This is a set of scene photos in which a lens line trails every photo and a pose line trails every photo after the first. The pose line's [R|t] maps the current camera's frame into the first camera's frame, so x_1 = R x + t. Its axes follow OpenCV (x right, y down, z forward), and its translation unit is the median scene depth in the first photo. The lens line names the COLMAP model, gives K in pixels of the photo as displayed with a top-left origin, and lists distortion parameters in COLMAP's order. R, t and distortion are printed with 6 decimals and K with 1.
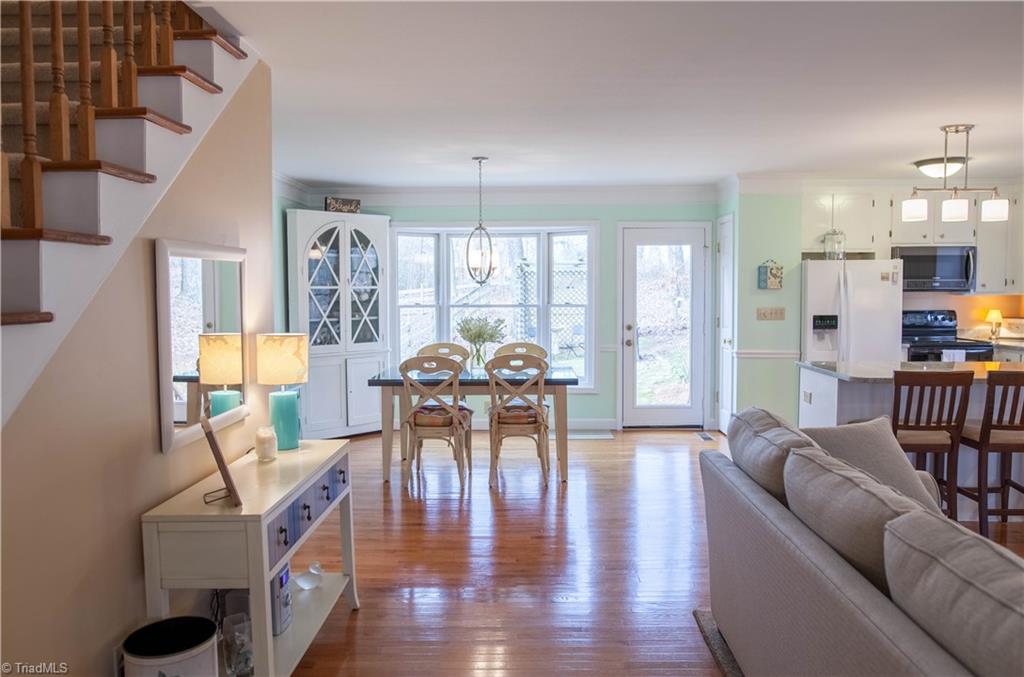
lens RADIAL K [[723.4, 0, 512.0], [0, 723.4, 338.5], [0, 0, 1]] dist [-0.030240, 0.002509]
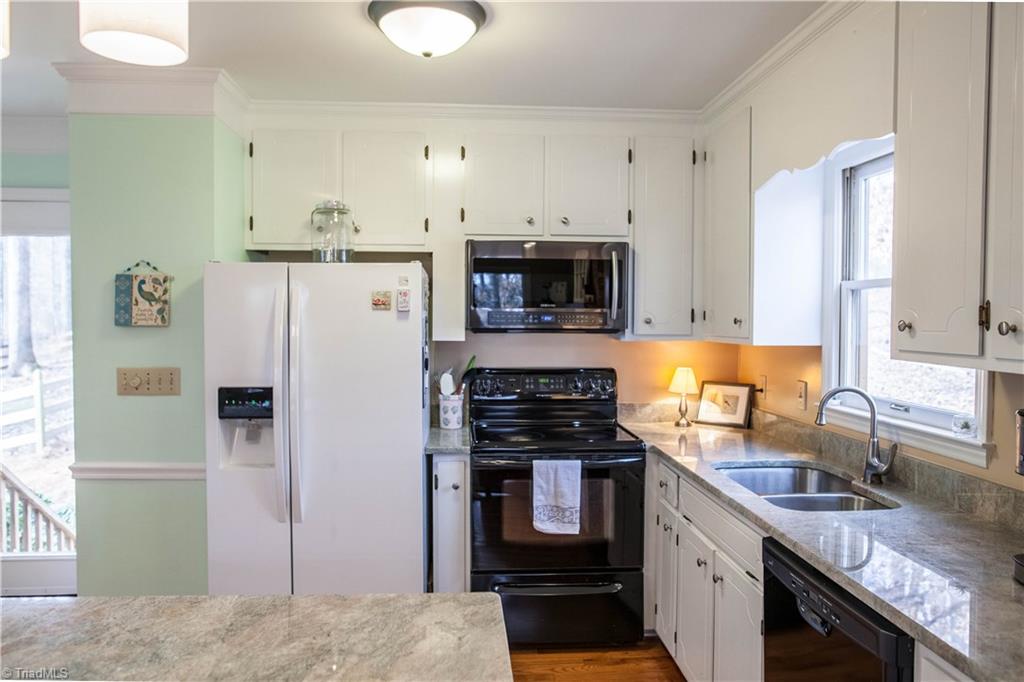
lens RADIAL K [[717.8, 0, 512.0], [0, 717.8, 341.0], [0, 0, 1]] dist [-0.007909, -0.001131]
pose [[0.995671, 0.007916, 0.092612, 0.540251], [-0.005171, 0.999541, -0.029842, -0.047121], [-0.092806, 0.029234, 0.995255, 0.531049]]
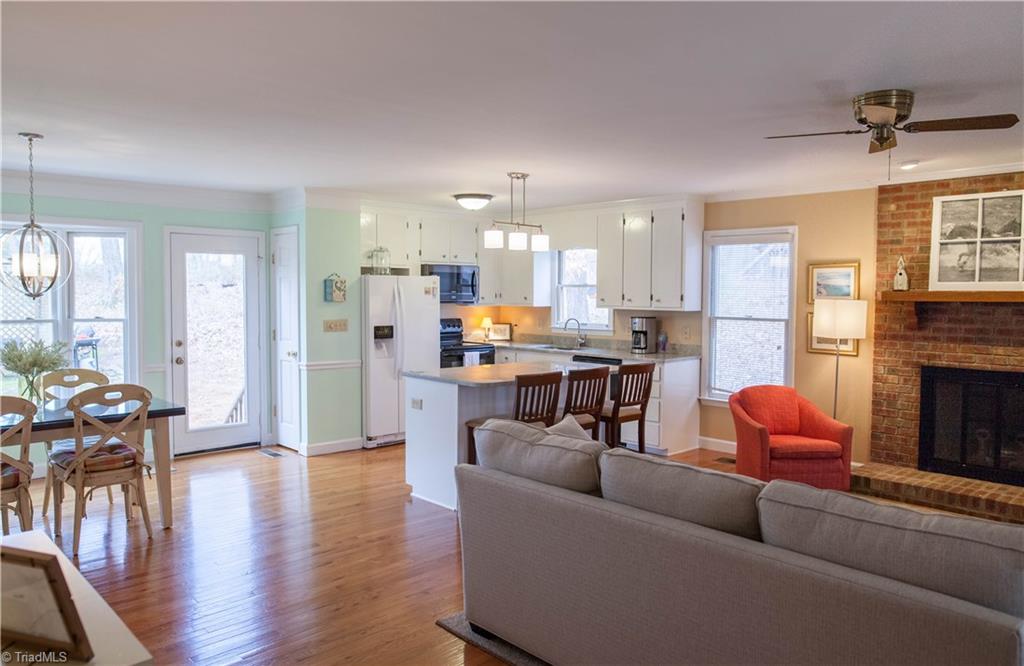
lens RADIAL K [[720.6, 0, 508.5], [0, 720.6, 325.5], [0, 0, 1]] dist [-0.029074, 0.008476]
pose [[0.711758, -0.022242, 0.702072, -0.189688], [0.038162, 0.999247, -0.007032, -0.017448], [-0.701387, 0.031797, 0.712071, 0.088250]]
